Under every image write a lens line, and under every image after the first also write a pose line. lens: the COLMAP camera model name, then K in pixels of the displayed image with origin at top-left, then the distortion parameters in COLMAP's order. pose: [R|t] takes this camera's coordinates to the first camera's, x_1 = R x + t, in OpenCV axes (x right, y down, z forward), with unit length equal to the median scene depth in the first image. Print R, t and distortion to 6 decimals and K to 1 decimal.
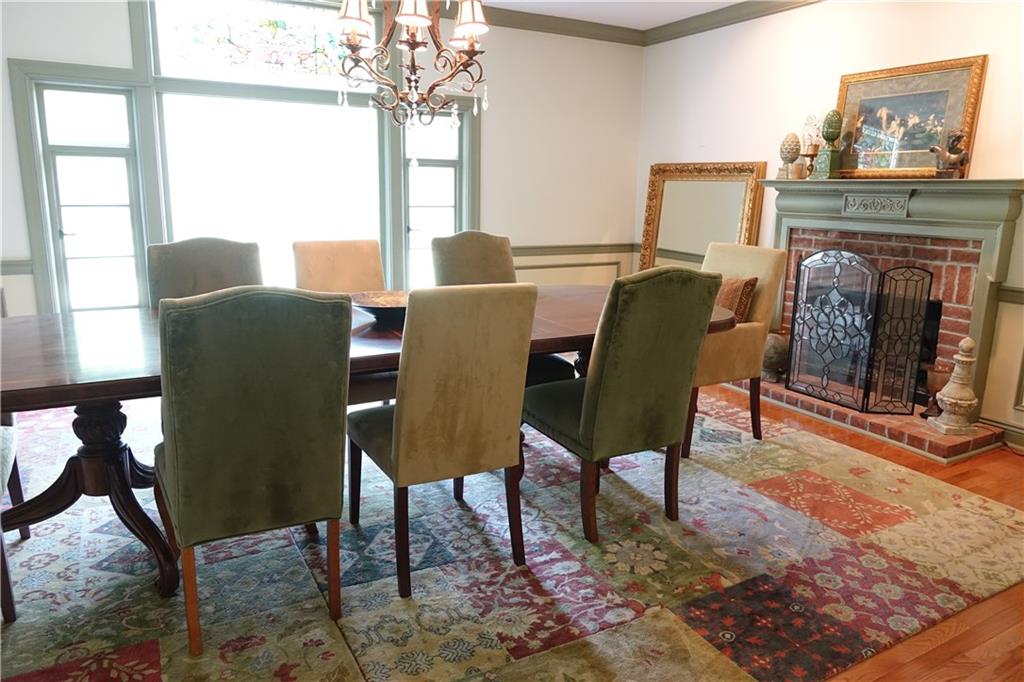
lens RADIAL K [[698.0, 0, 512.0], [0, 698.0, 341.0], [0, 0, 1]] dist [-0.000900, -0.003085]
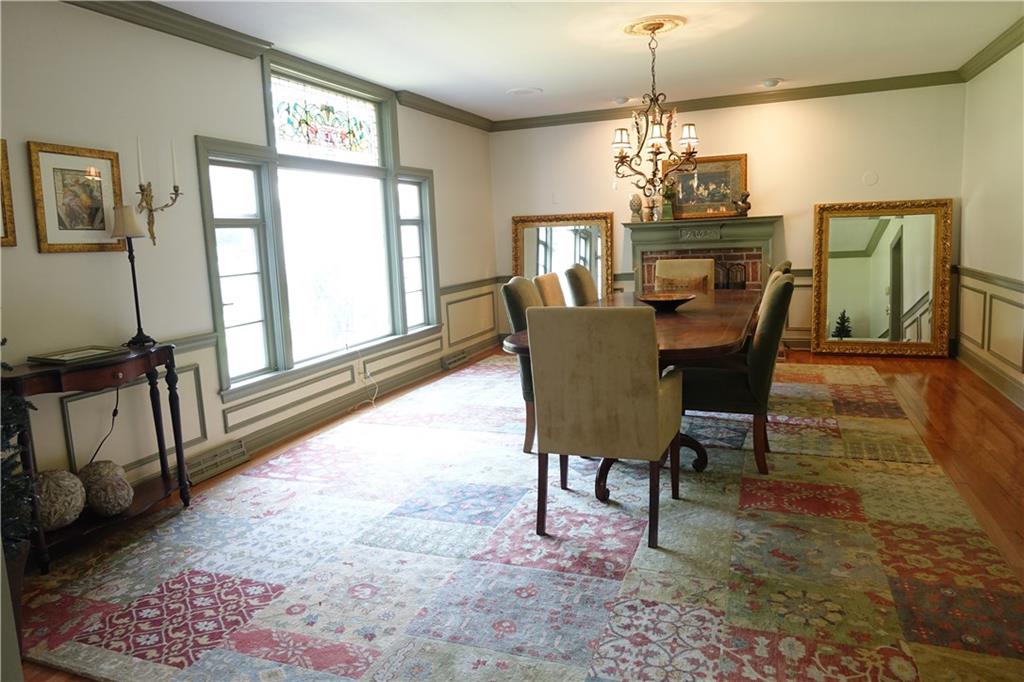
lens RADIAL K [[698.0, 0, 512.0], [0, 698.0, 341.0], [0, 0, 1]] dist [-0.000900, -0.003085]
pose [[0.758783, -0.150077, 0.633818, -0.971118], [0.196128, 0.980575, -0.002613, -0.016004], [-0.621114, 0.126292, 0.773477, -0.036917]]
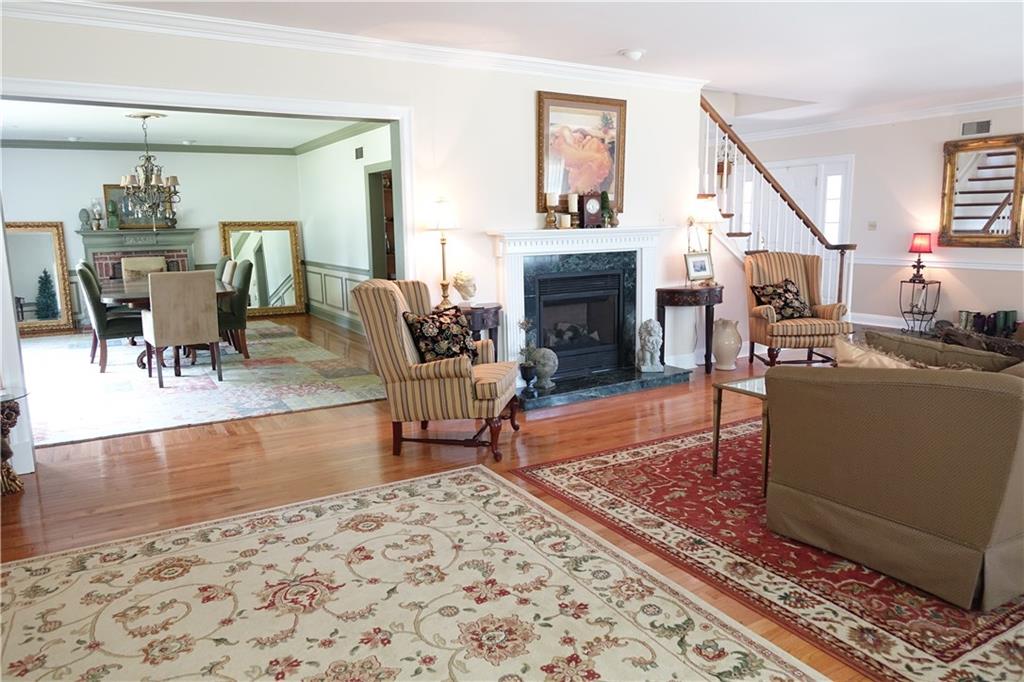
lens RADIAL K [[698.0, 0, 512.0], [0, 698.0, 341.0], [0, 0, 1]] dist [-0.000900, -0.003085]
pose [[-0.032907, -0.184990, 0.982189, -1.944395], [0.230512, 0.954822, 0.187559, -0.012032], [-0.972513, 0.232579, 0.011222, -0.213002]]
